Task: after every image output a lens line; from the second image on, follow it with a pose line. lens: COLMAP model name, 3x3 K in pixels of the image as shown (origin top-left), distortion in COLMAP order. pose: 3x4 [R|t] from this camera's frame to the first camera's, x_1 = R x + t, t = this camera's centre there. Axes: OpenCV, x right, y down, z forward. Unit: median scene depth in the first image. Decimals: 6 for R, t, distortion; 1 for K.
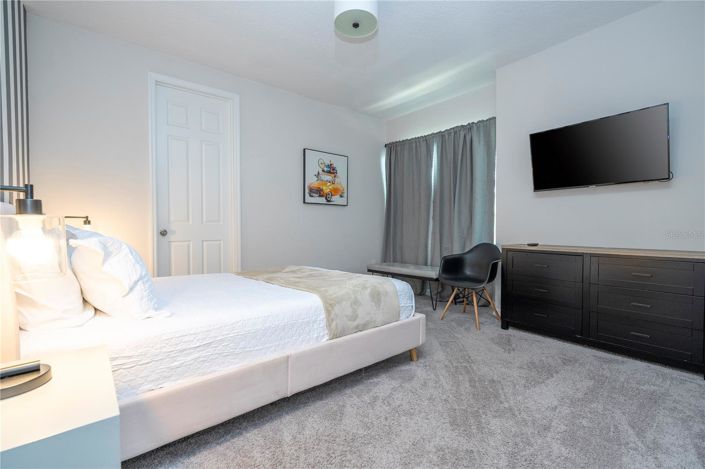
lens RADIAL K [[320.1, 0, 353.8], [0, 320.1, 235.8], [0, 0, 1]] dist [-0.004537, 0.000979]
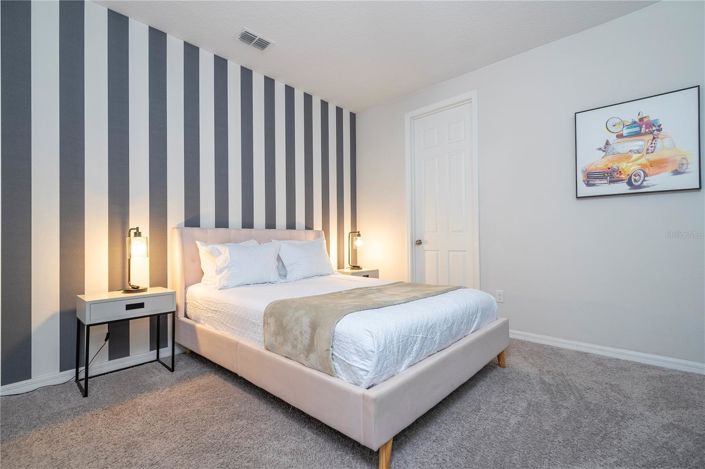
lens RADIAL K [[320.1, 0, 355.9], [0, 320.1, 234.5], [0, 0, 1]] dist [-0.004537, 0.000979]
pose [[0.139341, -0.014651, -0.990136, 0.402223], [-0.014427, 0.999754, -0.016824, -0.012280], [0.990139, 0.016629, 0.139095, 0.464954]]
